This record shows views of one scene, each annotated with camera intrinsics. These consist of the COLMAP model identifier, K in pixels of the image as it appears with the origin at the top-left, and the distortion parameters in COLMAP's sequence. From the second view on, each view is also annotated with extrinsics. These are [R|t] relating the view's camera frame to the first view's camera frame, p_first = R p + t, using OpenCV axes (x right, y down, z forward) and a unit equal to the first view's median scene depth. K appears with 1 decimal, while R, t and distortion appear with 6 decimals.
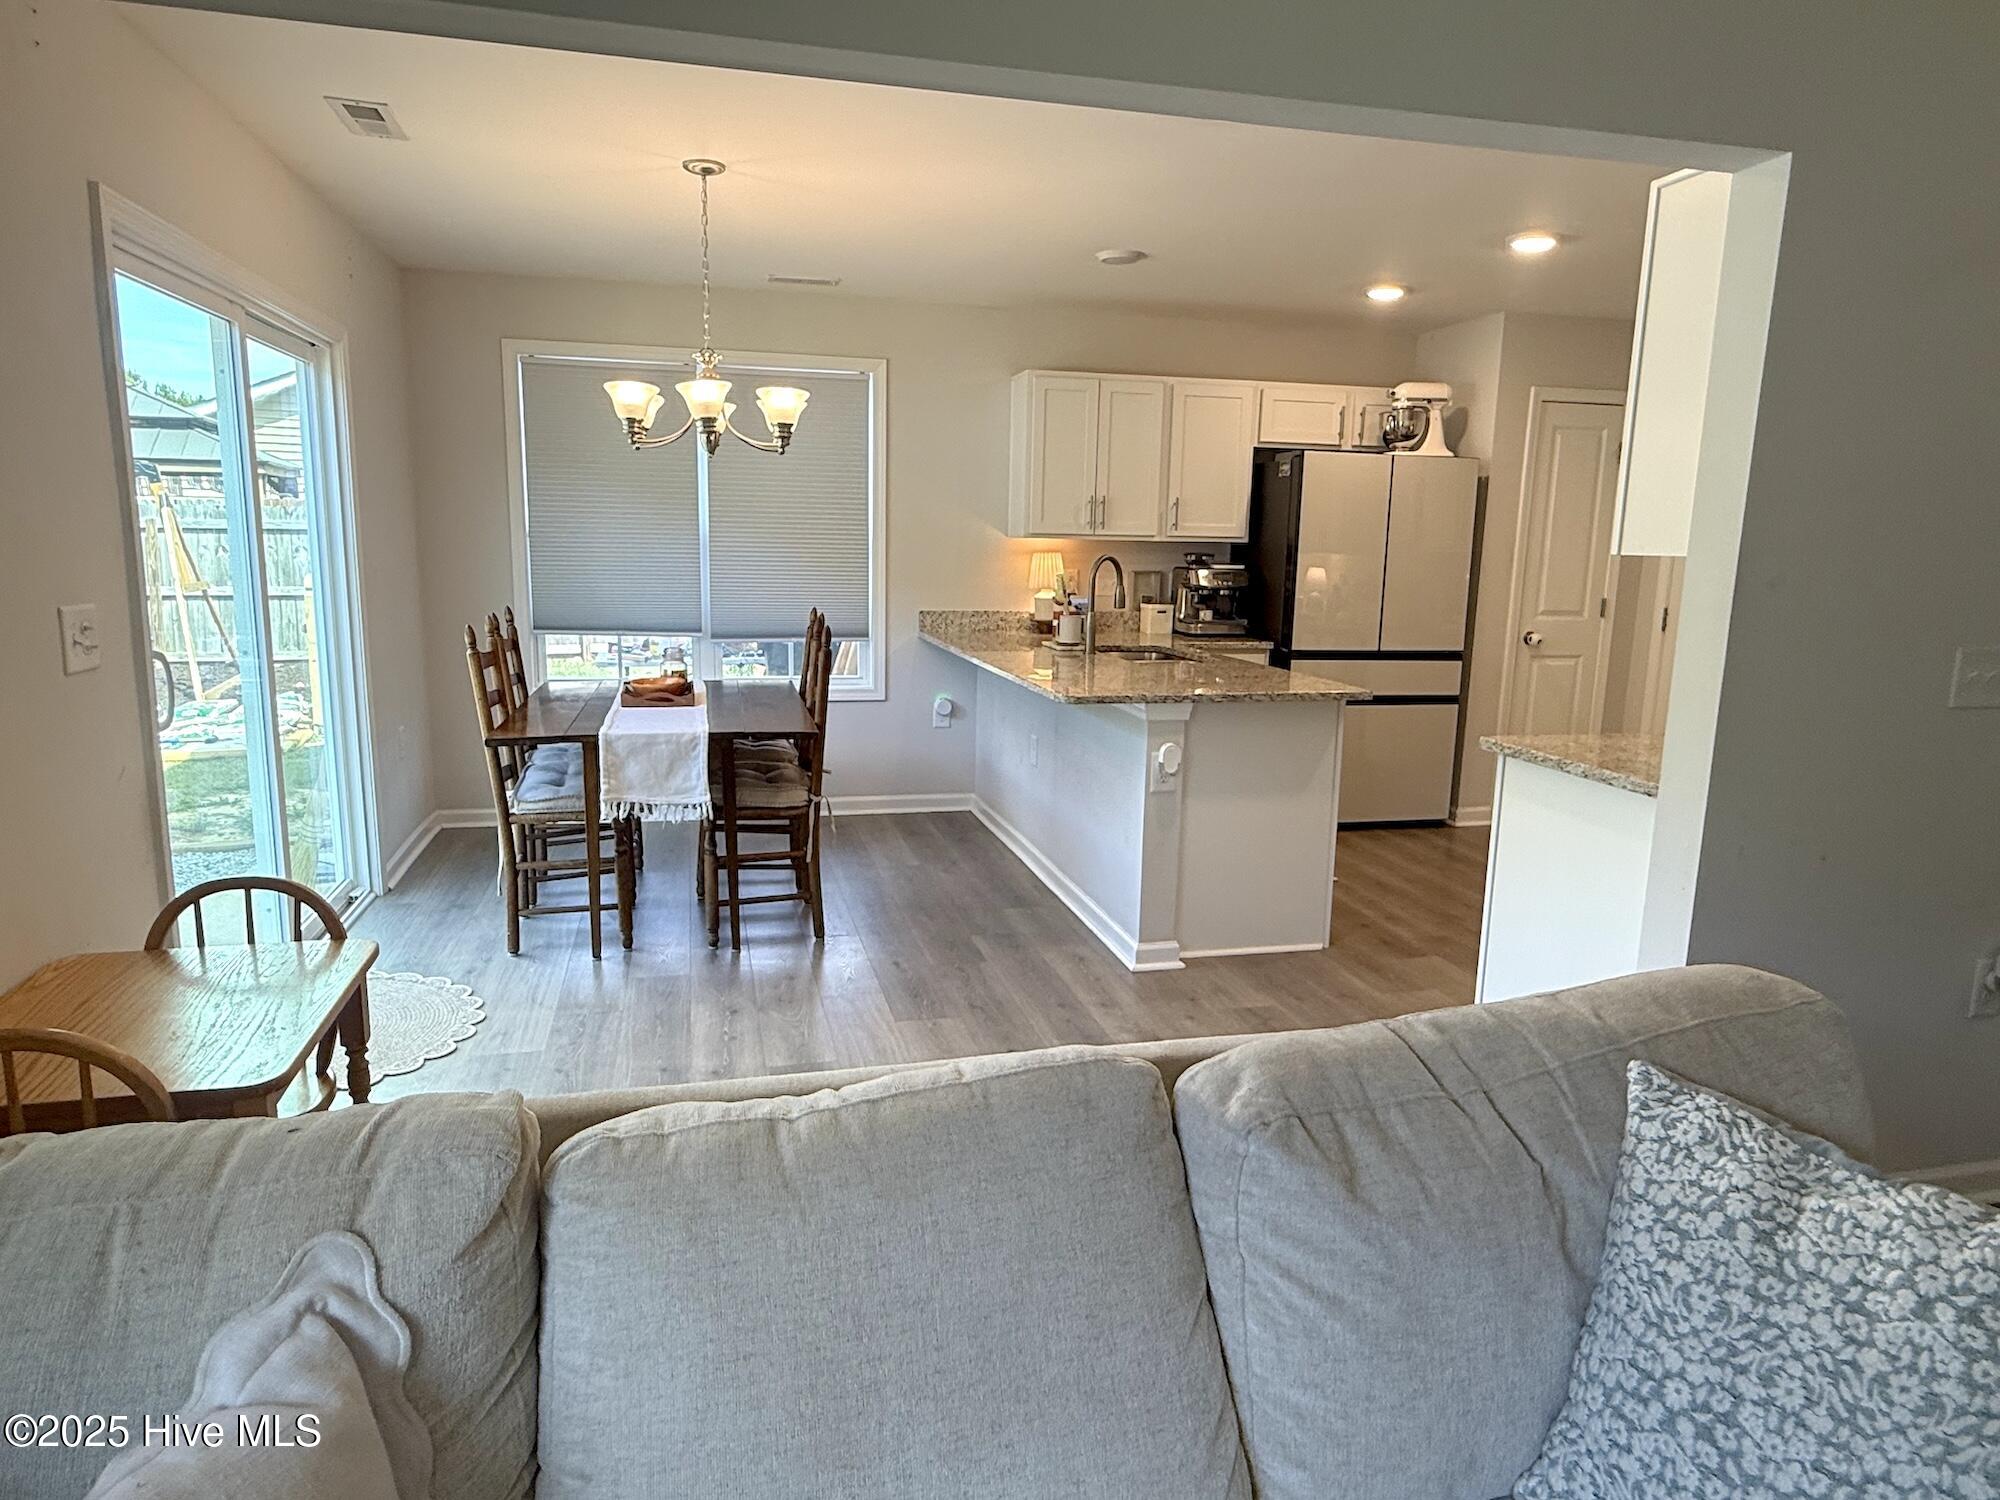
lens RADIAL K [[1241.1, 0, 1000.0], [0, 1241.1, 750.0], [0, 0, 1]] dist [0.001326, -0.000402]
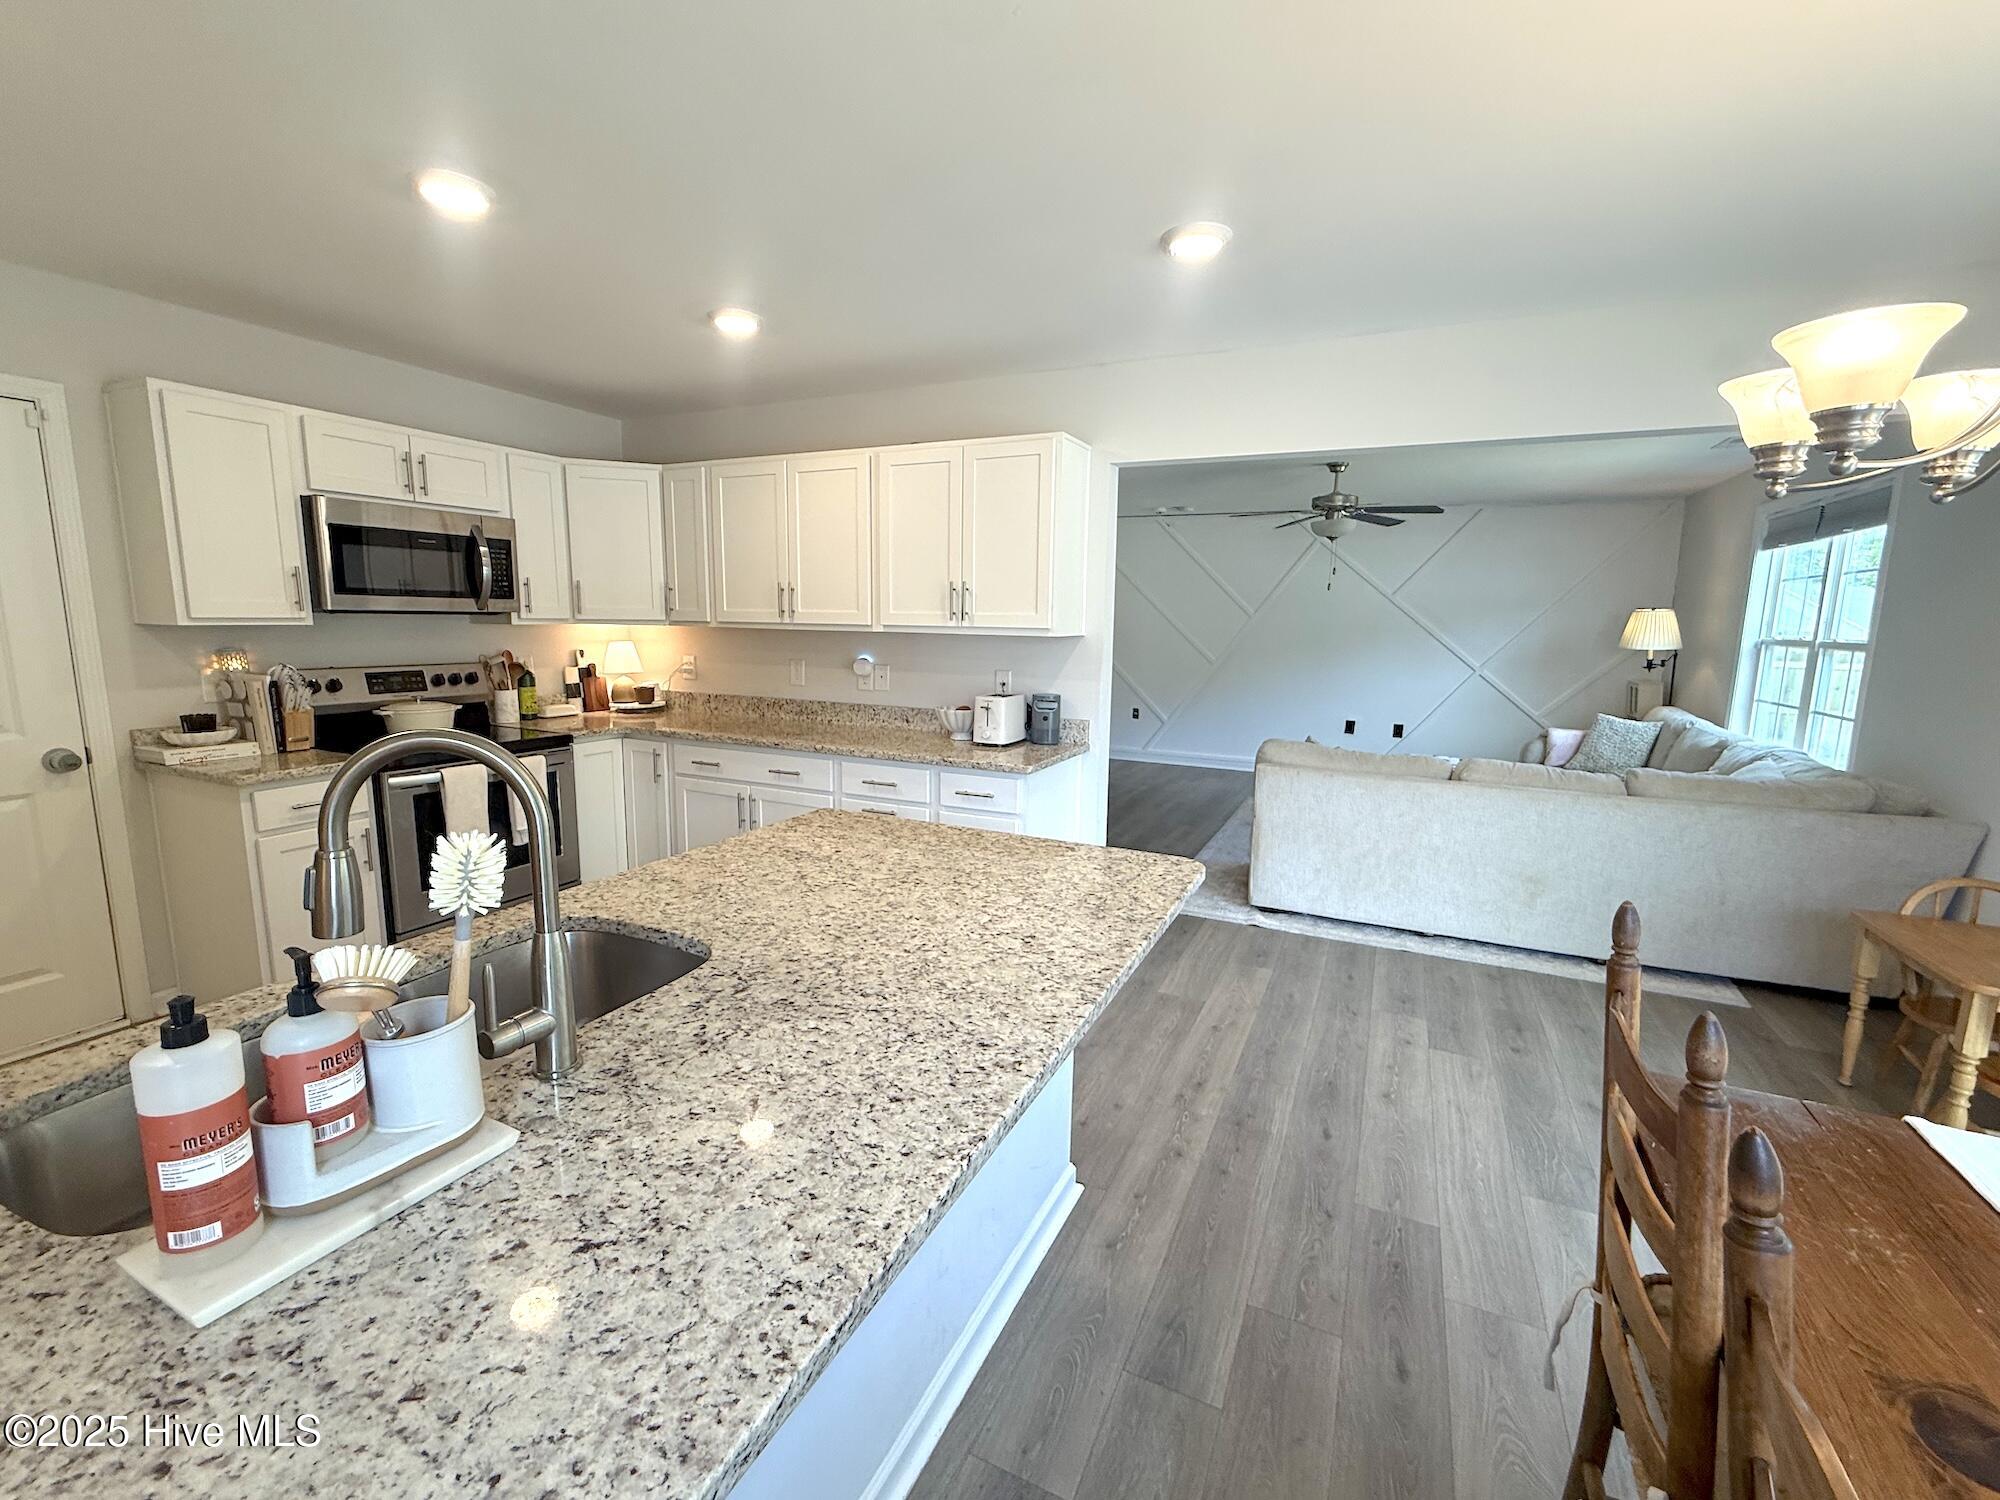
lens RADIAL K [[841.7, 0, 998.4], [0, 841.7, 747.4], [0, 0, 1]] dist [0.001444, 0.000012]
pose [[-0.769680, -0.128977, 0.625266, -0.103912], [0.079366, 0.952454, 0.294164, -0.173543], [-0.633478, 0.276037, -0.722848, 0.936375]]
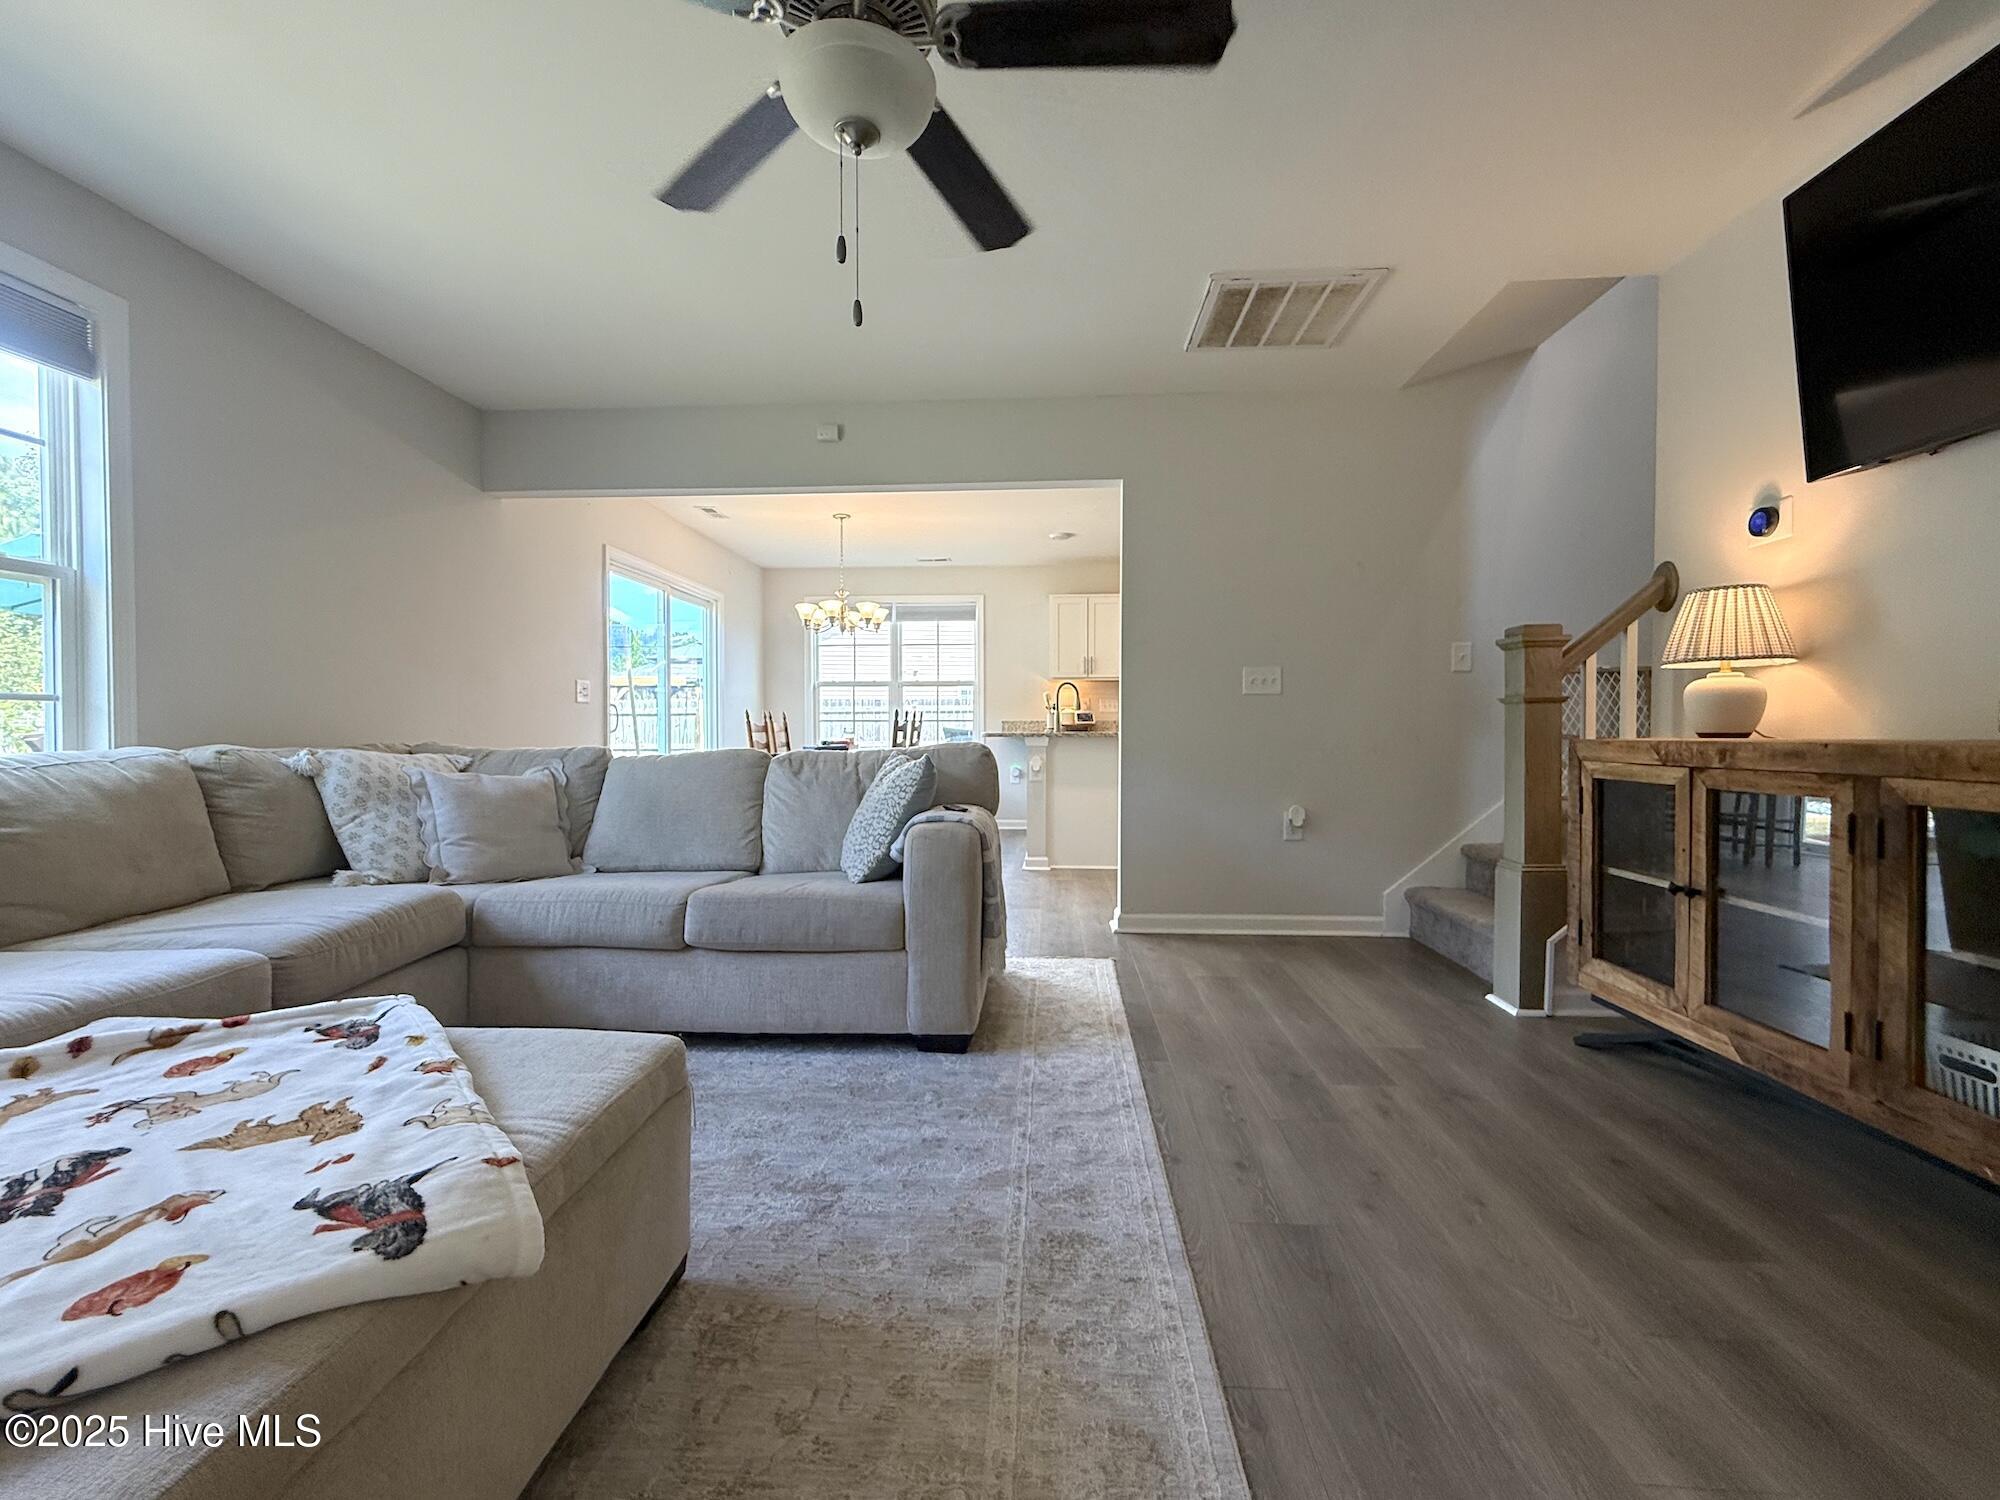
lens RADIAL K [[870.9, 0, 1000.5], [0, 870.9, 746.4], [0, 0, 1]] dist [0.003635, 0.000304]
pose [[0.955929, -0.013112, -0.293306, 0.341311], [-0.032697, 0.988033, -0.150735, 0.134828], [0.291773, 0.153682, 0.944061, -0.269530]]
